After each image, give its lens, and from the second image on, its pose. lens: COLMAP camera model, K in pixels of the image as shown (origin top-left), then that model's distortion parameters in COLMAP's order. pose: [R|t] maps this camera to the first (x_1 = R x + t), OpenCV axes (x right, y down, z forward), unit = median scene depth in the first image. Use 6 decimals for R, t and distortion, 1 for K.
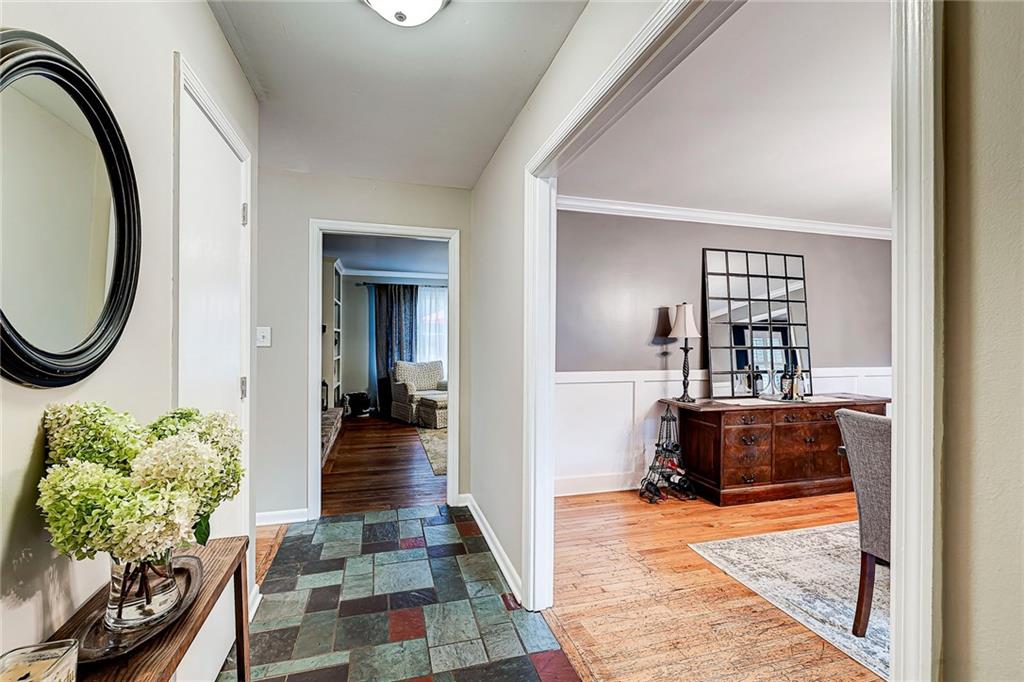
lens RADIAL K [[447.4, 0, 509.8], [0, 447.4, 341.6], [0, 0, 1]] dist [0.000958, 0.000057]
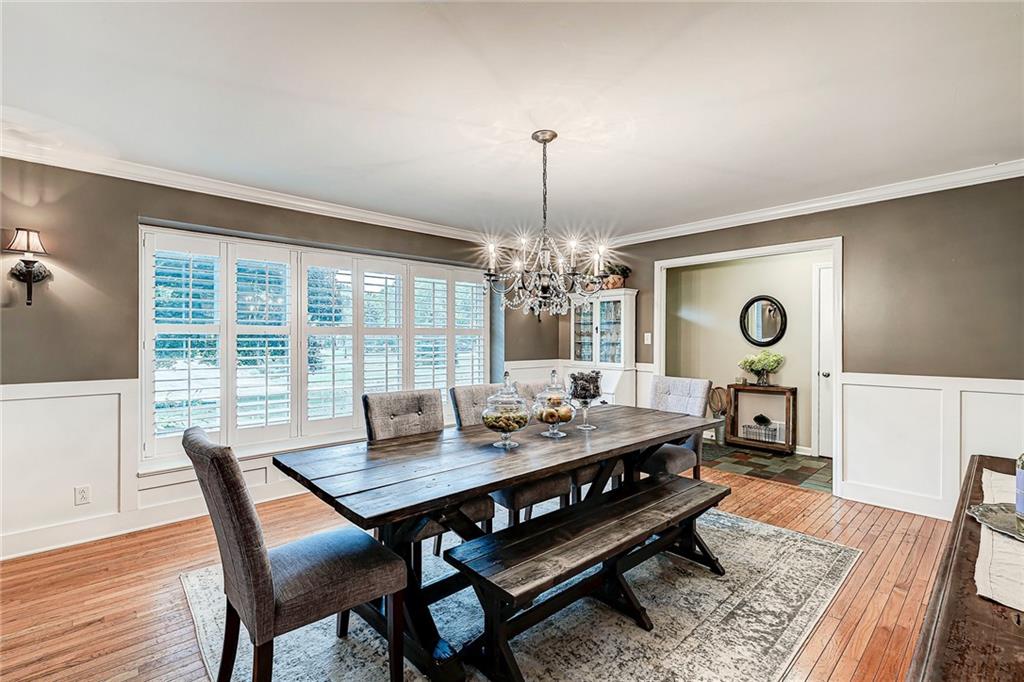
lens RADIAL K [[447.4, 0, 510.4], [0, 447.4, 338.6], [0, 0, 1]] dist [0.000958, 0.000057]
pose [[-0.895209, -0.002406, -0.445640, 1.256734], [-0.004103, 0.999988, 0.002842, -0.002732], [0.445627, 0.004372, -0.895208, 1.267614]]
